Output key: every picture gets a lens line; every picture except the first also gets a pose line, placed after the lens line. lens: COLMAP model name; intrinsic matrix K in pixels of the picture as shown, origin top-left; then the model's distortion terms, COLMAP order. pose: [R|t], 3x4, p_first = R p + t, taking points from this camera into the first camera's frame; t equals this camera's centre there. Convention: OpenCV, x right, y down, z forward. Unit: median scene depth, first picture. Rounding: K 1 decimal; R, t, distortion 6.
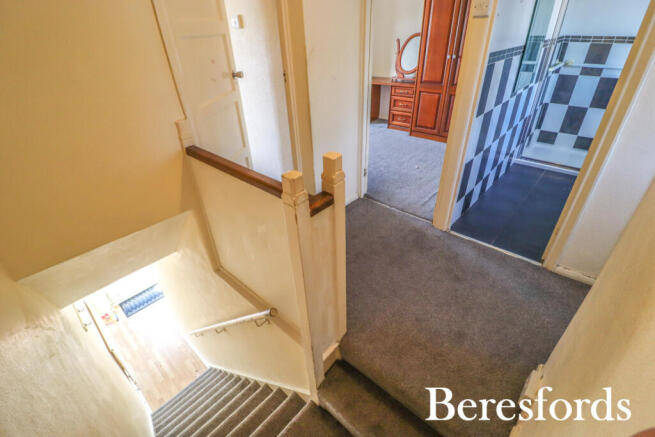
lens RADIAL K [[305.1, 0, 323.2], [0, 305.1, 217.1], [0, 0, 1]] dist [-0.000859, -0.012460]
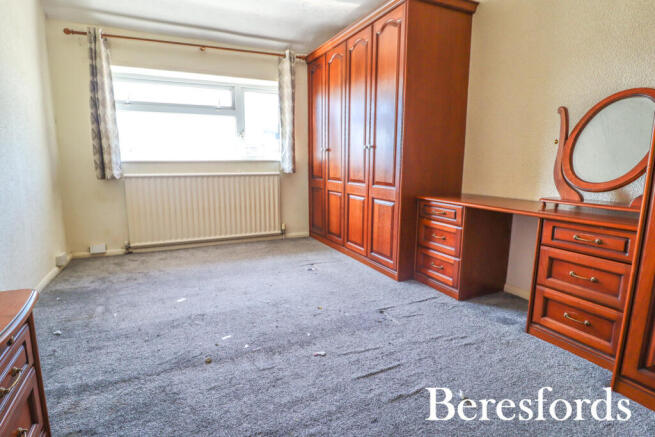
lens RADIAL K [[326.9, 0, 328.7], [0, 326.9, 221.2], [0, 0, 1]] dist [0.000872, -0.015722]
pose [[0.925971, 0.096974, -0.364929, 0.131605], [-0.221339, 0.922405, -0.316511, -0.249412], [0.305919, 0.373853, 0.875584, 0.584452]]
